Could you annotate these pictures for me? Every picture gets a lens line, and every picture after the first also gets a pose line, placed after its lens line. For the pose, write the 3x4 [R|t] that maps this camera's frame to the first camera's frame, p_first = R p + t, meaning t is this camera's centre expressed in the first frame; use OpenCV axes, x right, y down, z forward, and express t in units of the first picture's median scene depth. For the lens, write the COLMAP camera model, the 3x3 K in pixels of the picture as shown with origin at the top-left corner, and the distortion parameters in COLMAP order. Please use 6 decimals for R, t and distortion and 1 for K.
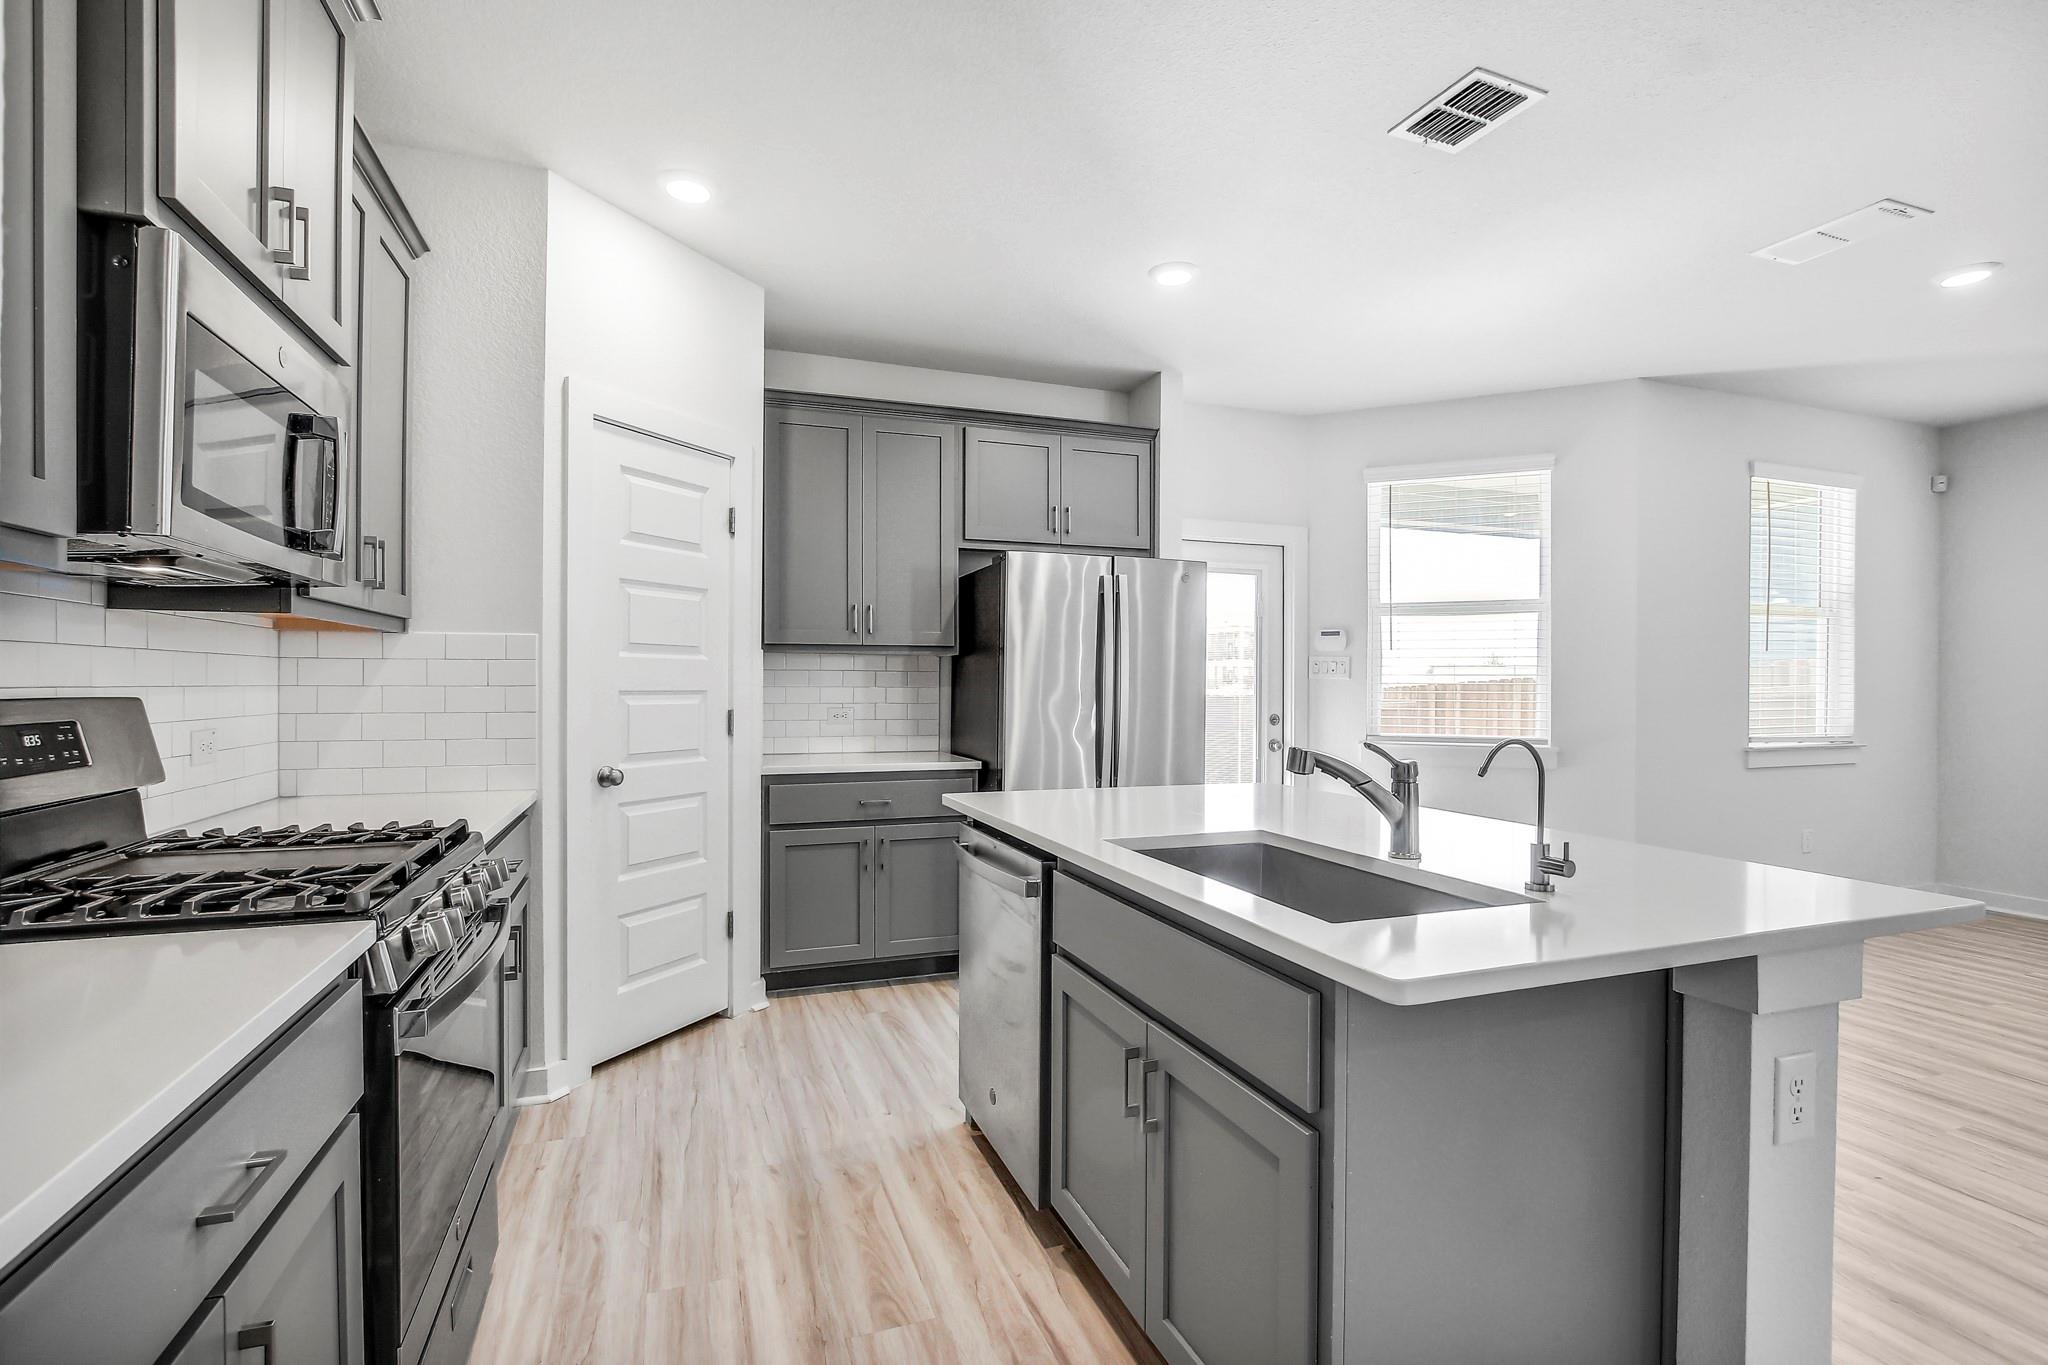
lens RADIAL K [[968.0, 0, 1019.7], [0, 968.0, 687.2], [0, 0, 1]] dist [0.003260, 0.002712]
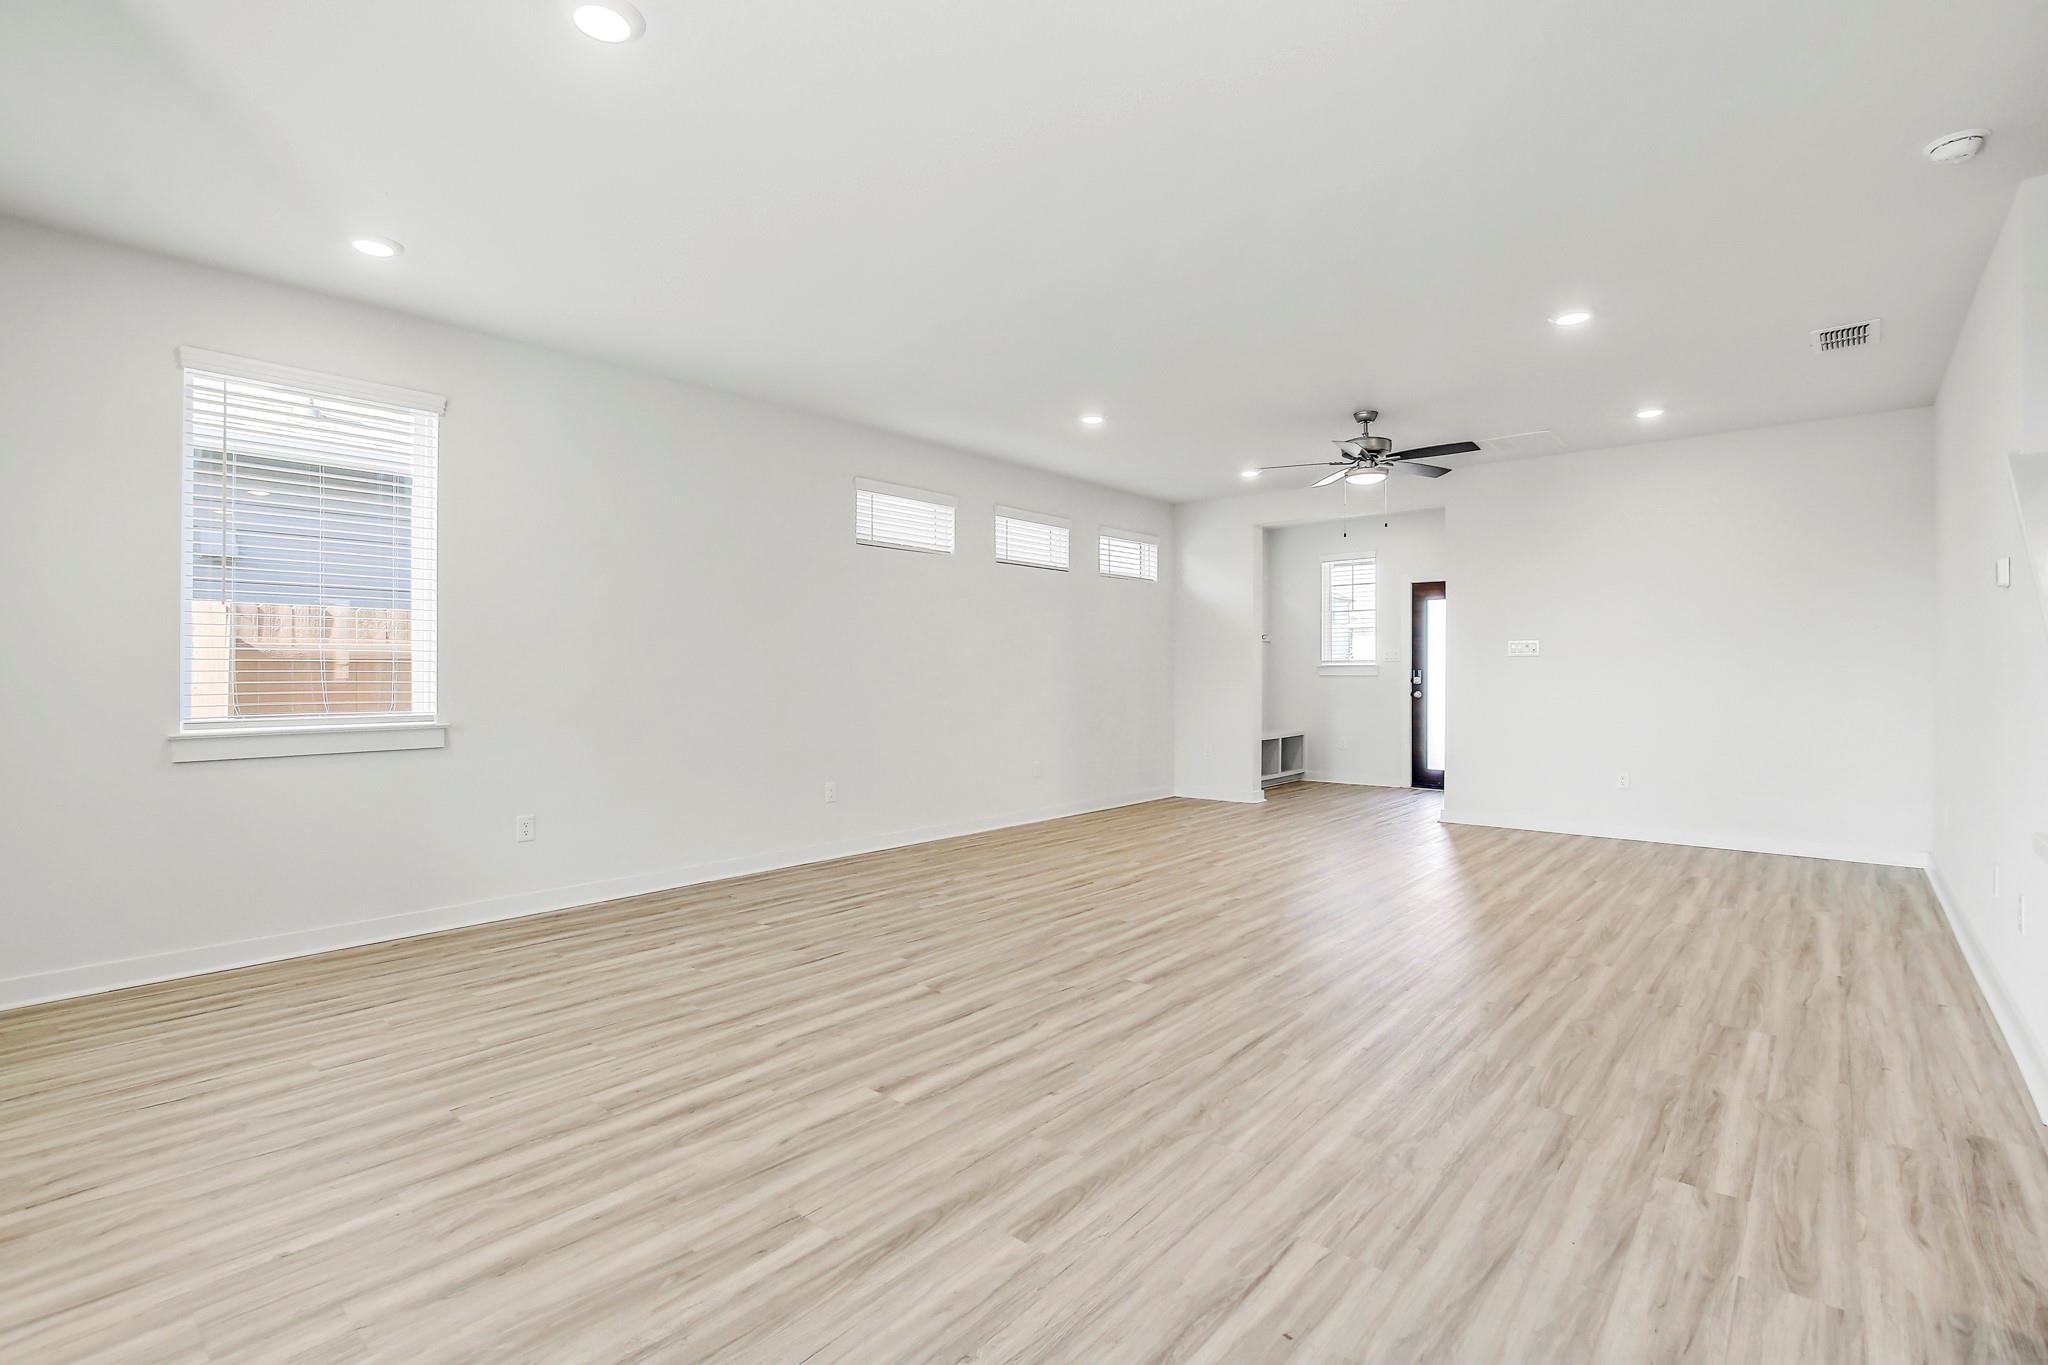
lens RADIAL K [[968.0, 0, 1033.3], [0, 968.0, 681.4], [0, 0, 1]] dist [0.003260, 0.002712]
pose [[-0.509964, 0.003087, 0.860190, 0.255607], [-0.000569, 0.999992, -0.003927, 0.046705], [-0.860195, -0.002492, -0.509958, 0.889003]]
